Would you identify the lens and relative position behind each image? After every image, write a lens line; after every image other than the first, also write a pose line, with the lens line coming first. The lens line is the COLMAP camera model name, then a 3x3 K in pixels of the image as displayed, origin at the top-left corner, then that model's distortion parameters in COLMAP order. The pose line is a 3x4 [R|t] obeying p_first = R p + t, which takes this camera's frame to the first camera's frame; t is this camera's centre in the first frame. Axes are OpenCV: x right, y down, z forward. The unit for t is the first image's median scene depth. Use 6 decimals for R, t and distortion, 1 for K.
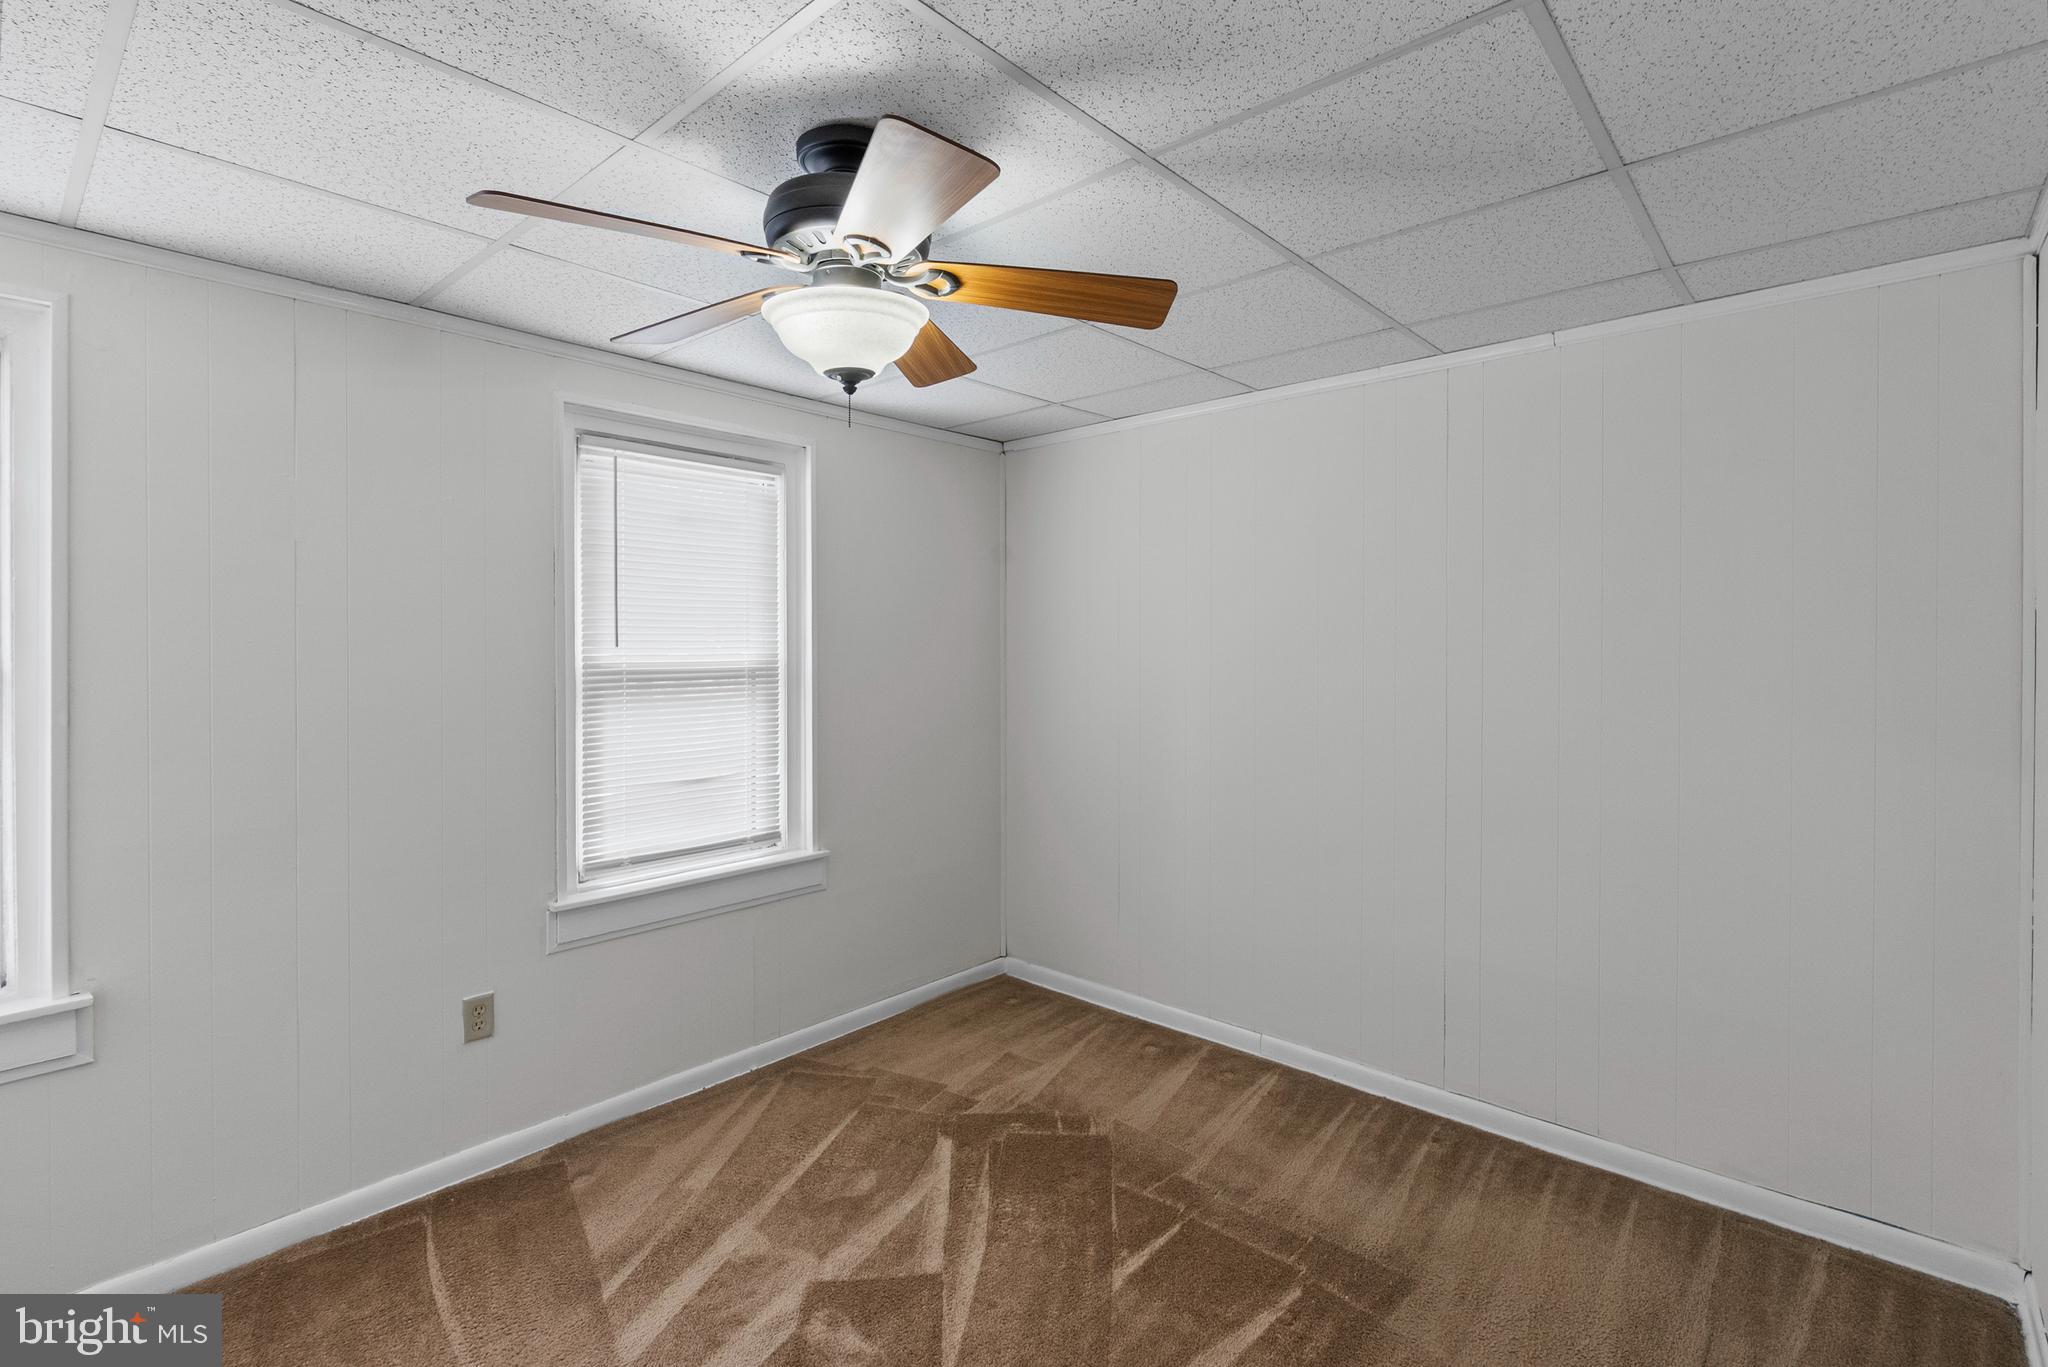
lens RADIAL K [[944.5, 0, 1019.8], [0, 944.5, 647.1], [0, 0, 1]] dist [0.002469, 0.001271]
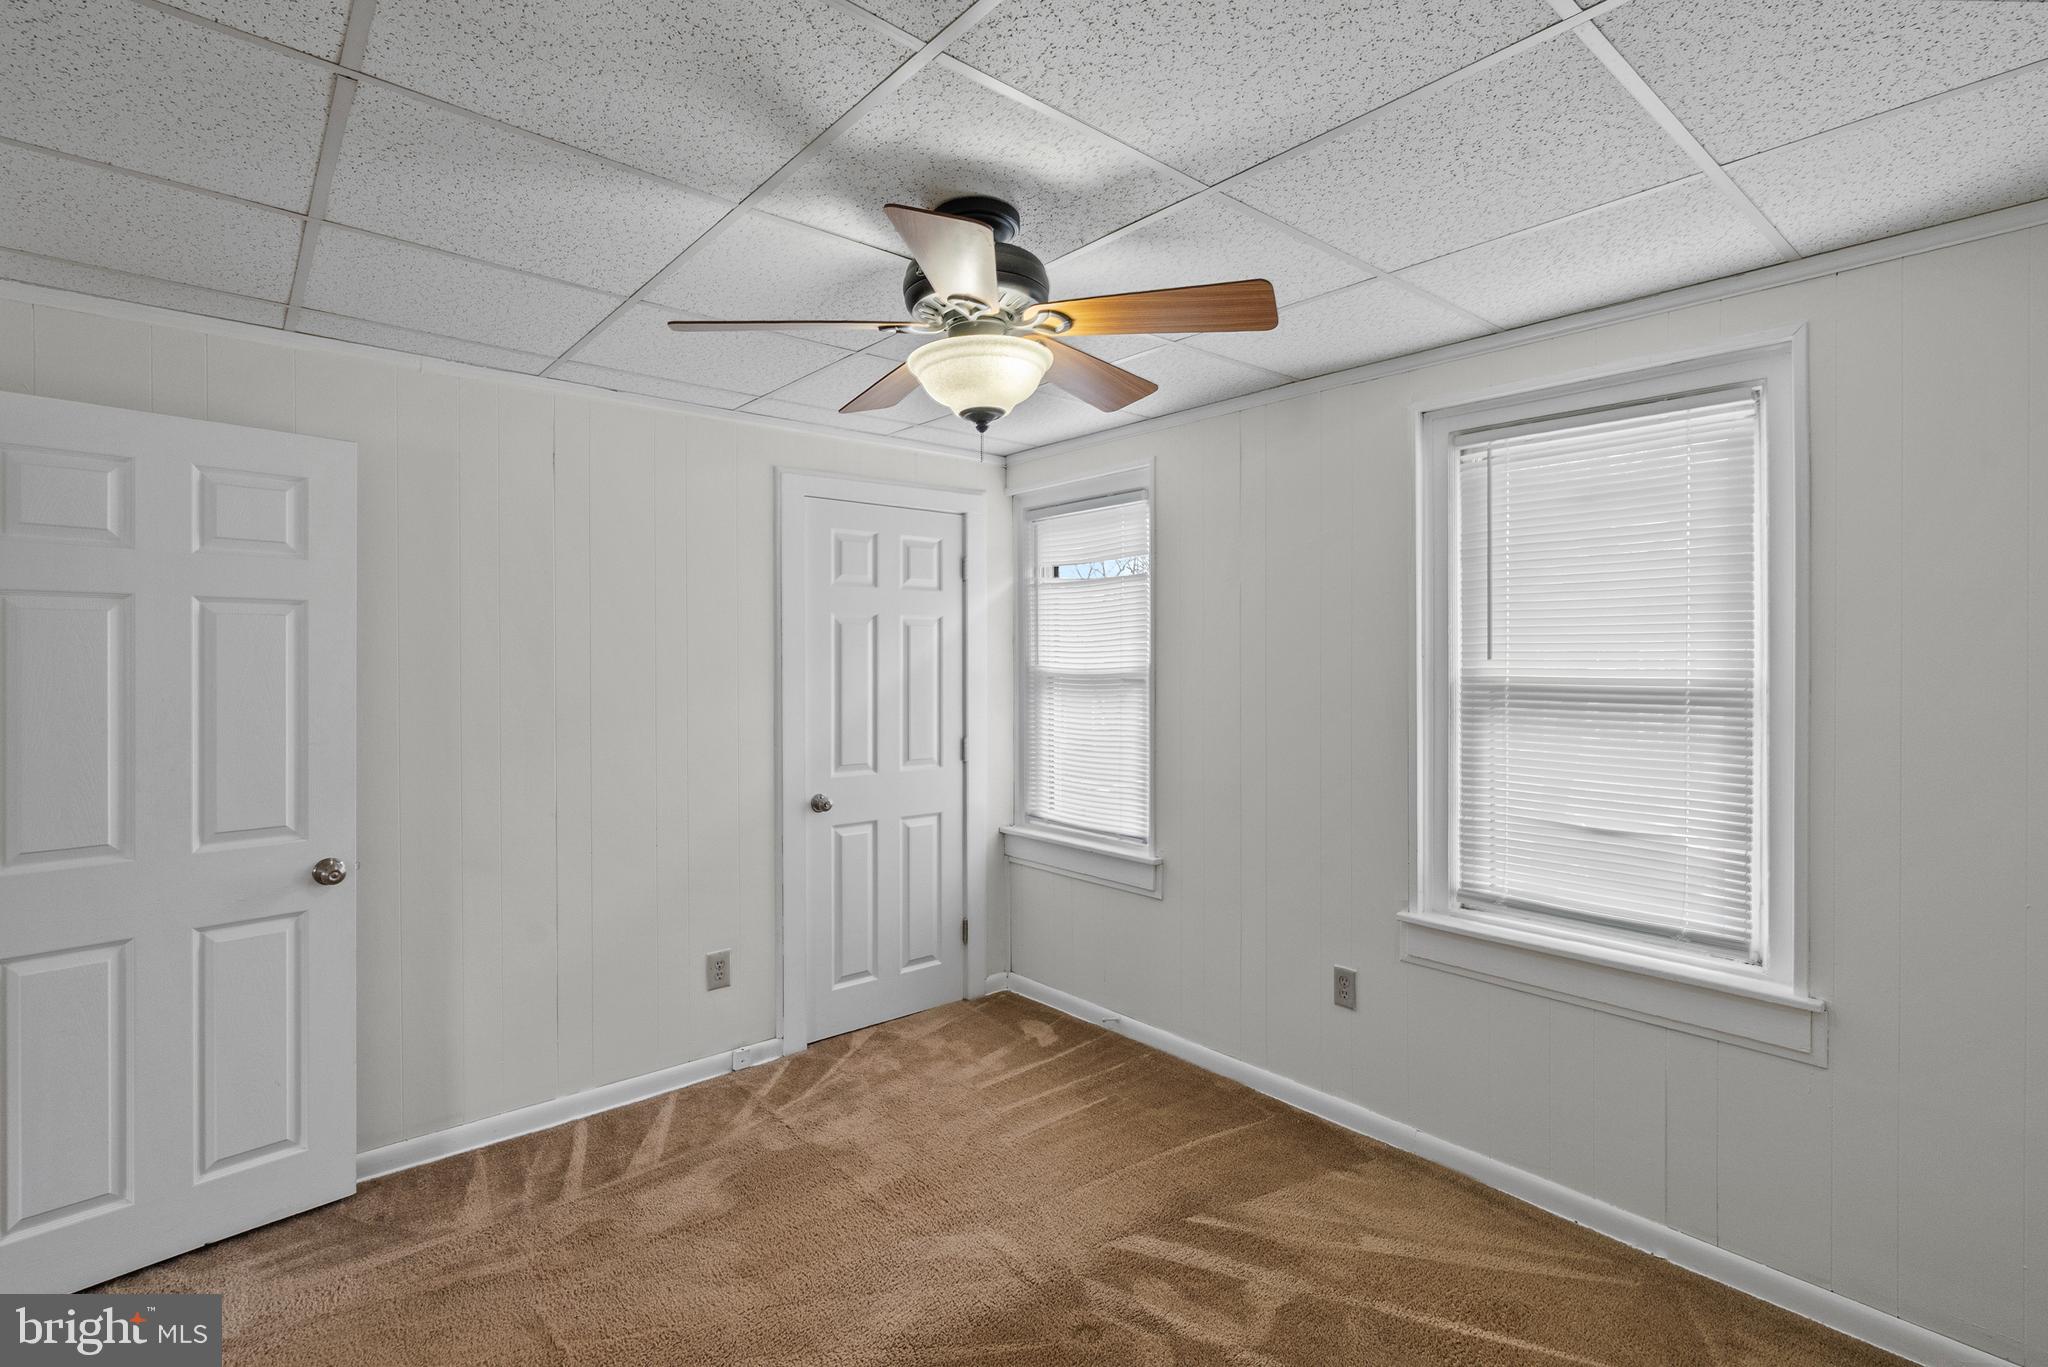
lens RADIAL K [[944.5, 0, 1031.0], [0, 944.5, 655.6], [0, 0, 1]] dist [0.002469, 0.001271]
pose [[-0.112089, -0.000108, -0.993698, 0.523393], [-0.005475, 0.999985, 0.000509, -0.001527], [0.993683, 0.005498, -0.112088, 0.669620]]
